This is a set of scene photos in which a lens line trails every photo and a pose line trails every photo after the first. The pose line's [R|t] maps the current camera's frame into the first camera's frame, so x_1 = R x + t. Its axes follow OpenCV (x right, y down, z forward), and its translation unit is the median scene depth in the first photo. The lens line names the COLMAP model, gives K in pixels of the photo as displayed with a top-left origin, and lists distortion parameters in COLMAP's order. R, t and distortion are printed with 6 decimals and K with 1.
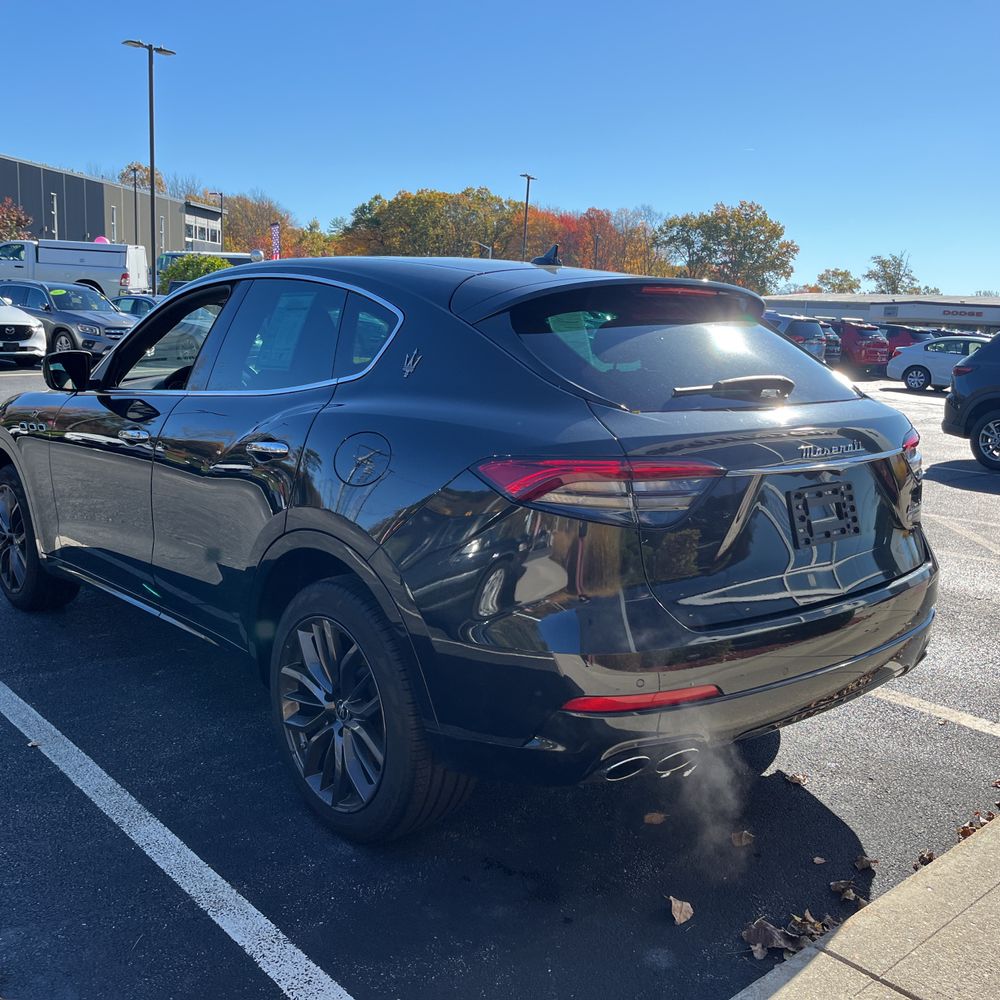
lens RADIAL K [[994.1, 0, 500.0], [0, 994.1, 500.0], [0, 0, 1]] dist [0.057762, -0.048562]
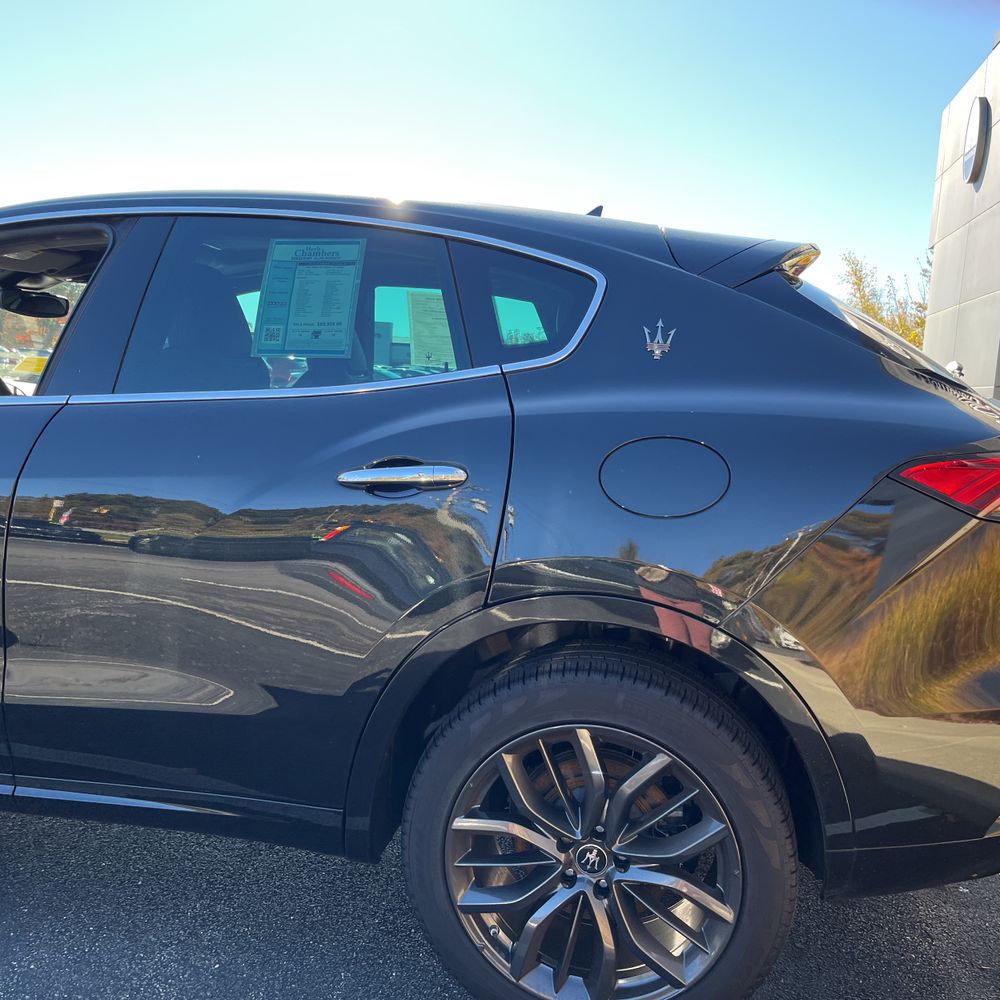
lens RADIAL K [[986.6, 0, 494.8], [0, 986.6, 492.4], [0, 0, 1]] dist [0.058540, -0.053274]
pose [[0.781761, -0.072046, 0.619402, -0.595782], [0.094869, 0.995482, -0.003947, -0.036310], [-0.616319, 0.061847, 0.785064, 0.493875]]
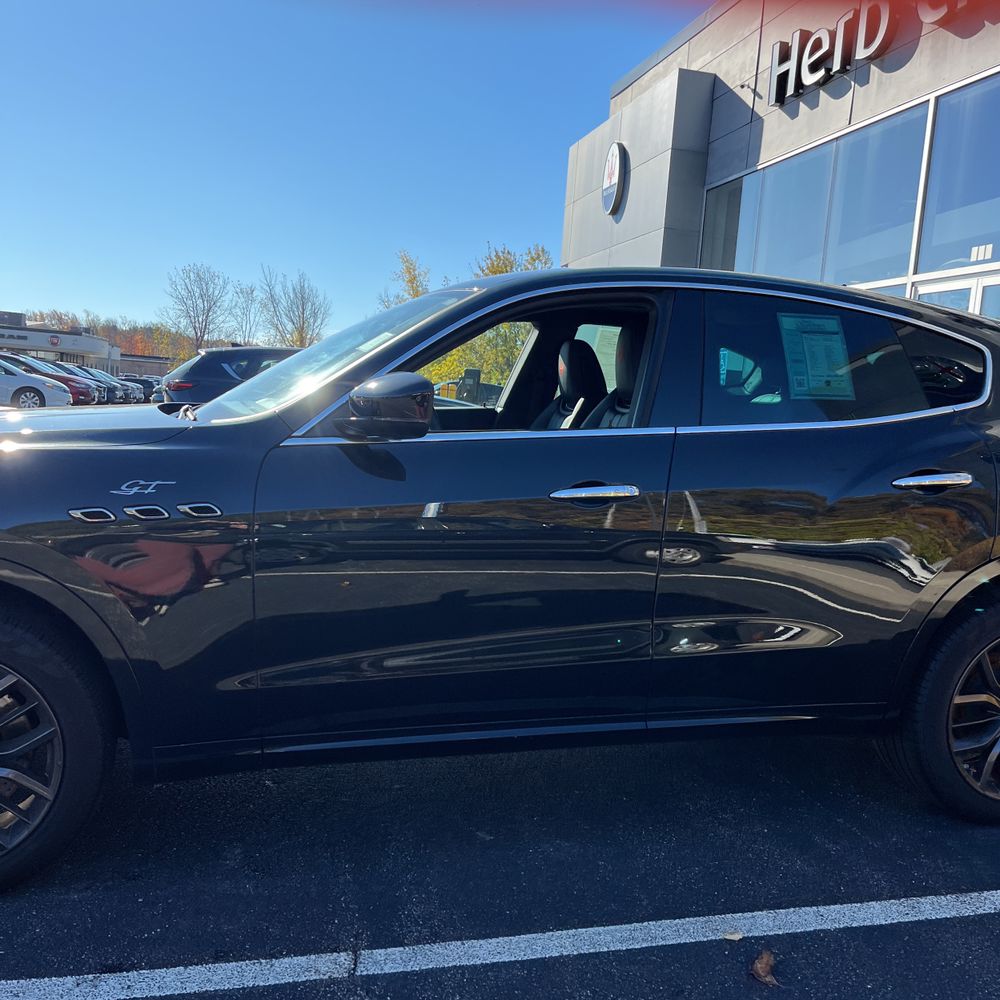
lens RADIAL K [[986.6, 0, 494.8], [0, 986.6, 492.4], [0, 0, 1]] dist [0.058540, -0.053274]
pose [[0.443029, -0.104052, 0.890449, -1.324971], [0.120395, 0.991150, 0.055918, -0.150106], [-0.888387, 0.082432, 0.451635, 0.970534]]
